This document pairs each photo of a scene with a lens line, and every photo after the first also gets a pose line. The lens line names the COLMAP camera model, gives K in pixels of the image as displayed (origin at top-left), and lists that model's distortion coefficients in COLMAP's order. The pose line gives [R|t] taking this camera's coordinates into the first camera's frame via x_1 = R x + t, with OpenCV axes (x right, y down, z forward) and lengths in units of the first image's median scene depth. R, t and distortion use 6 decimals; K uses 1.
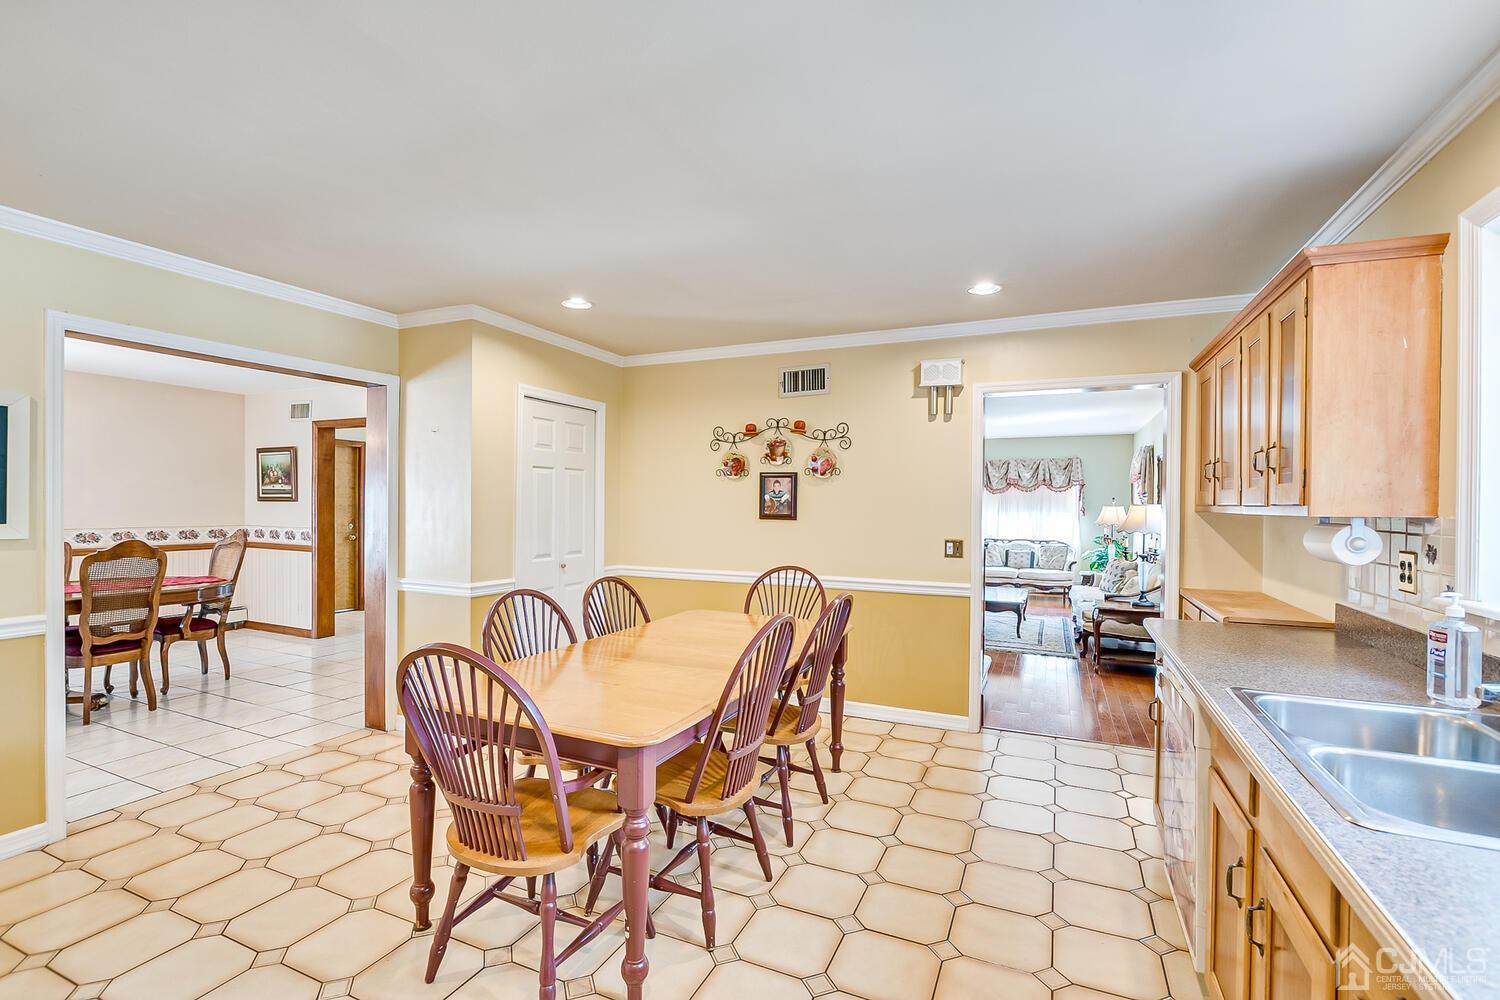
lens RADIAL K [[673.7, 0, 745.1], [0, 673.7, 509.7], [0, 0, 1]] dist [-0.018369, 0.000940]
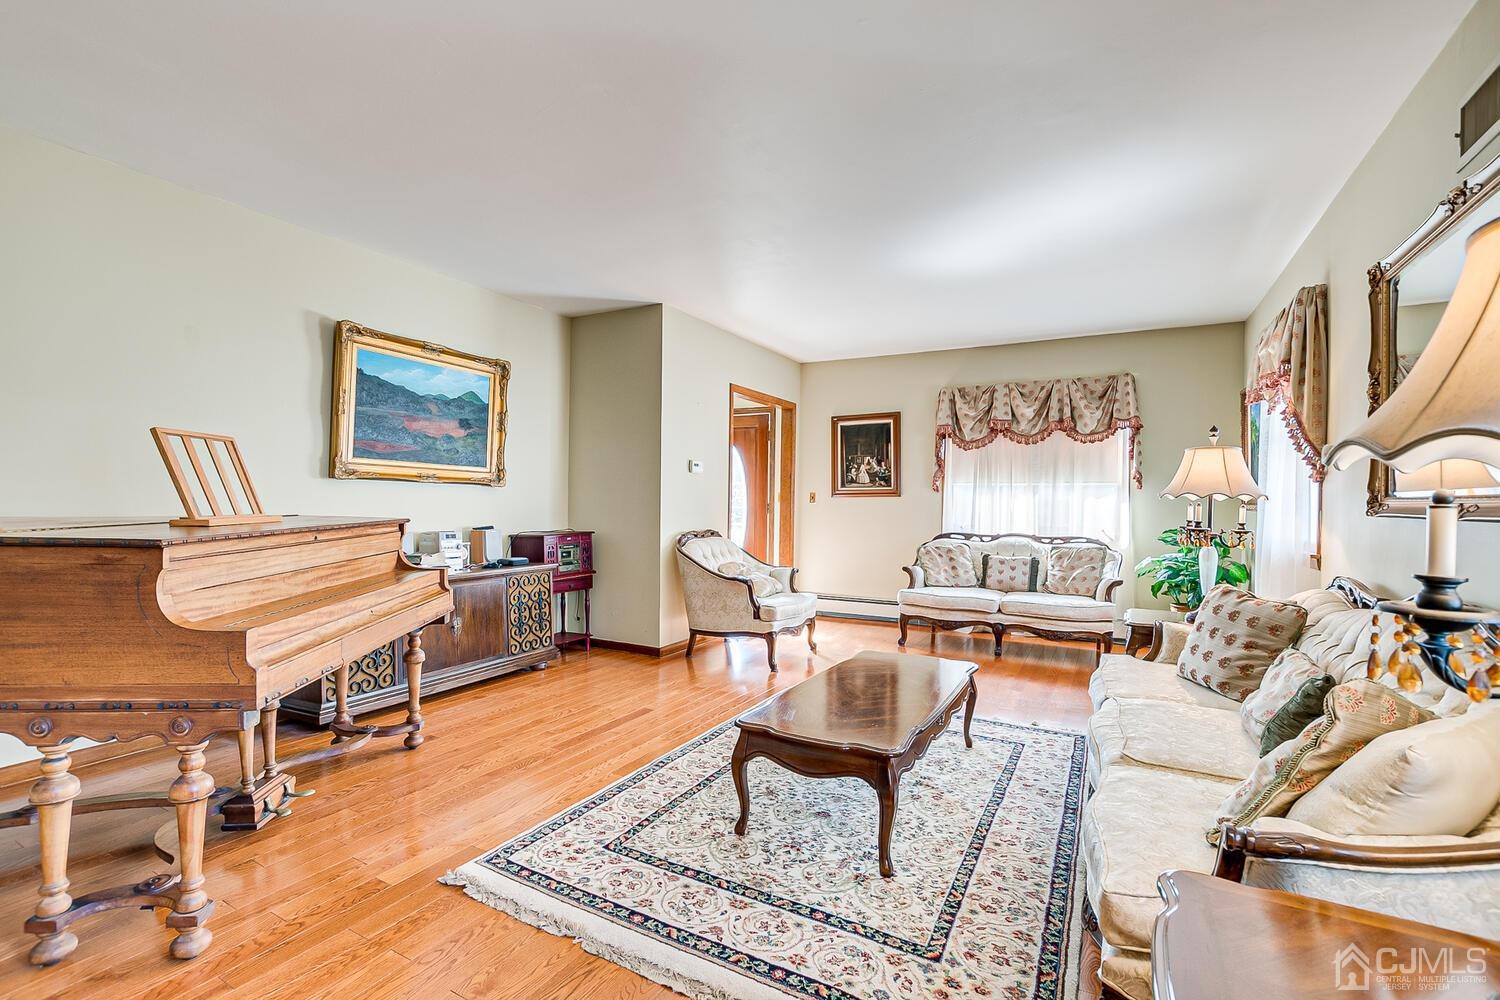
lens RADIAL K [[673.7, 0, 745.1], [0, 673.7, 509.7], [0, 0, 1]] dist [-0.018369, 0.000940]
pose [[0.997269, 0.002241, -0.073819, 0.244701], [-0.001987, 0.999992, 0.003519, 0.023809], [0.073827, -0.003363, 0.997265, 0.472705]]
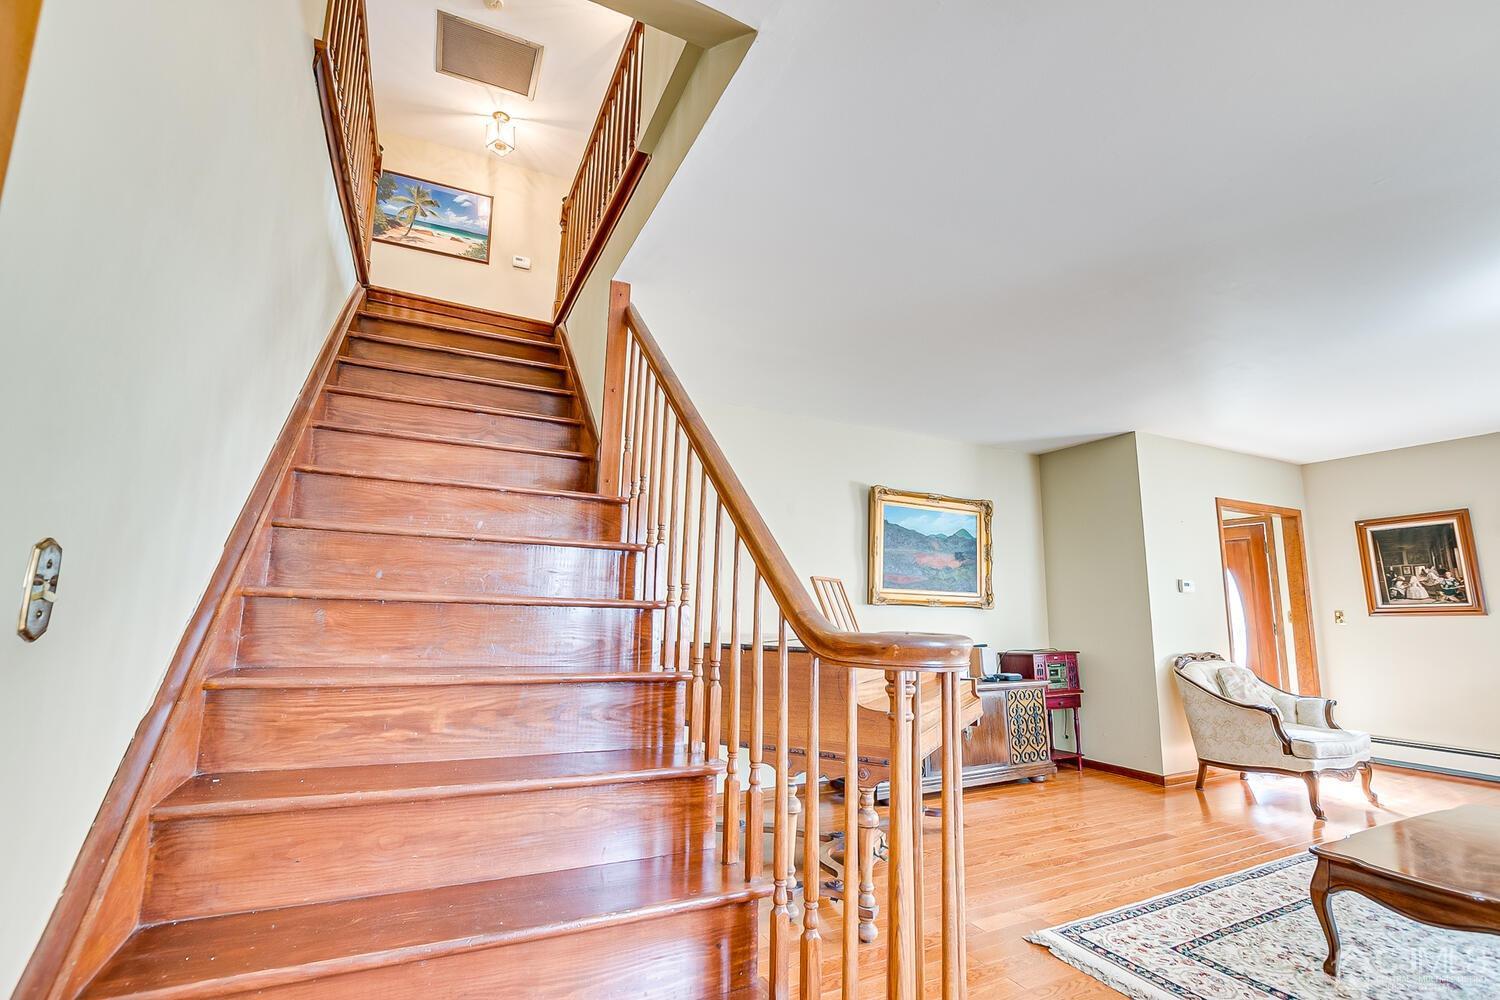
lens RADIAL K [[660.1, 0, 747.6], [0, 660.1, 507.5], [0, 0, 1]] dist [-0.030724, 0.007983]
pose [[0.774095, -0.102527, -0.624712, 0.227172], [-0.009134, 0.984887, -0.172957, 0.022278], [0.633003, 0.139591, 0.761460, 0.402958]]
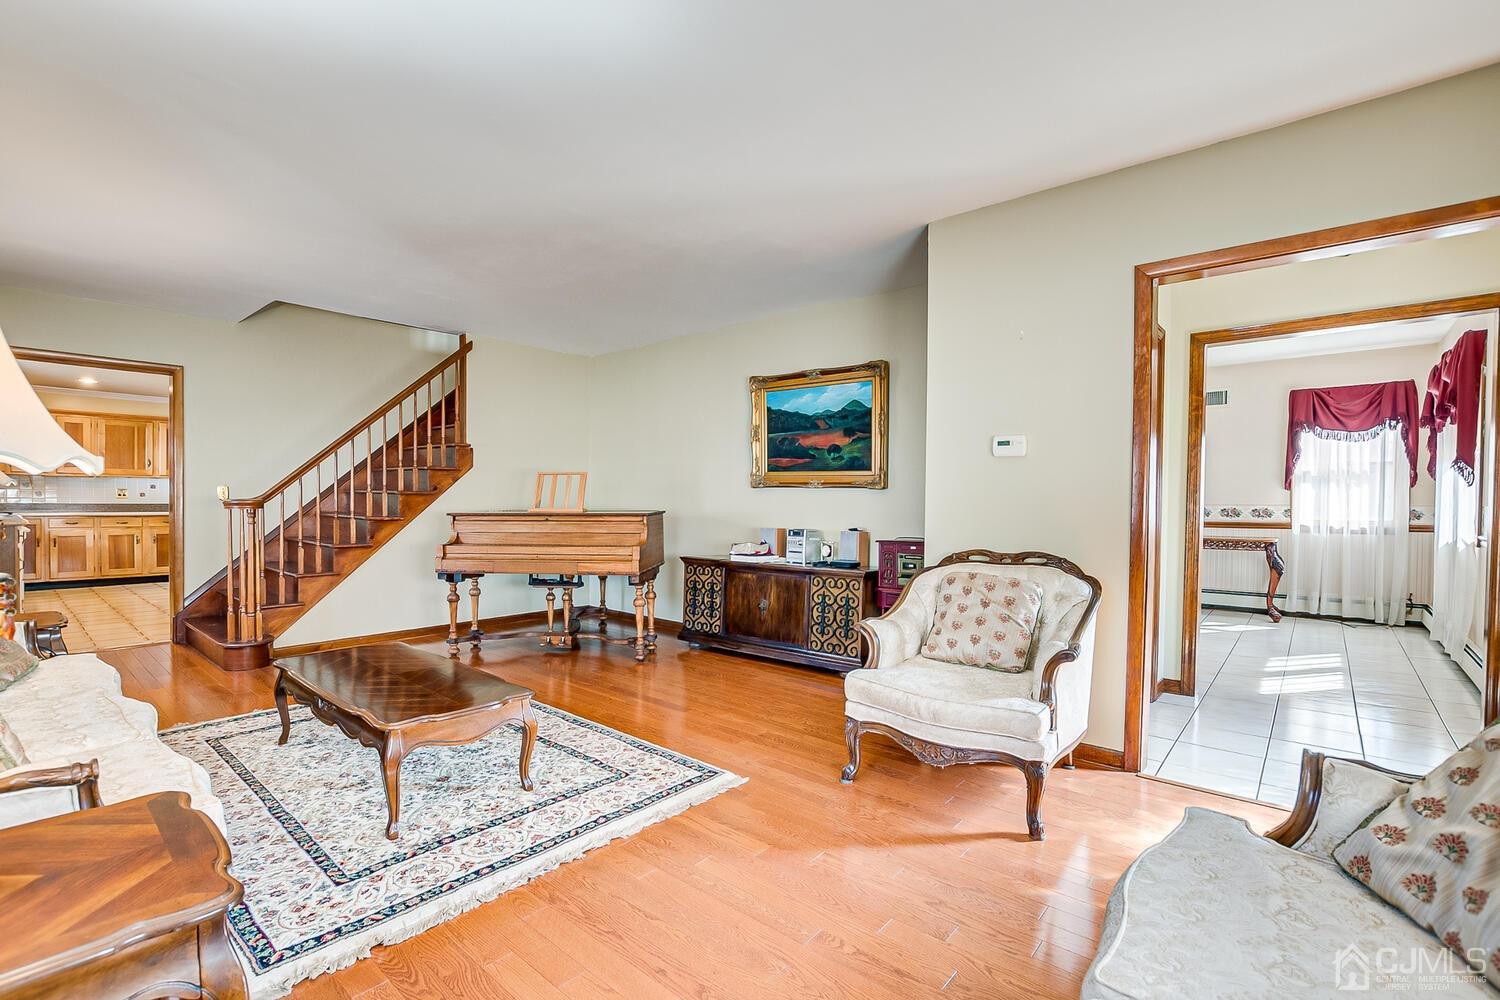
lens RADIAL K [[673.7, 0, 745.1], [0, 673.7, 509.7], [0, 0, 1]] dist [-0.018369, 0.000940]
pose [[-0.279136, 0.002274, -0.960249, 0.485359], [-0.017513, 0.999819, 0.007458, 0.022059], [0.960092, 0.018899, -0.279046, 0.924780]]
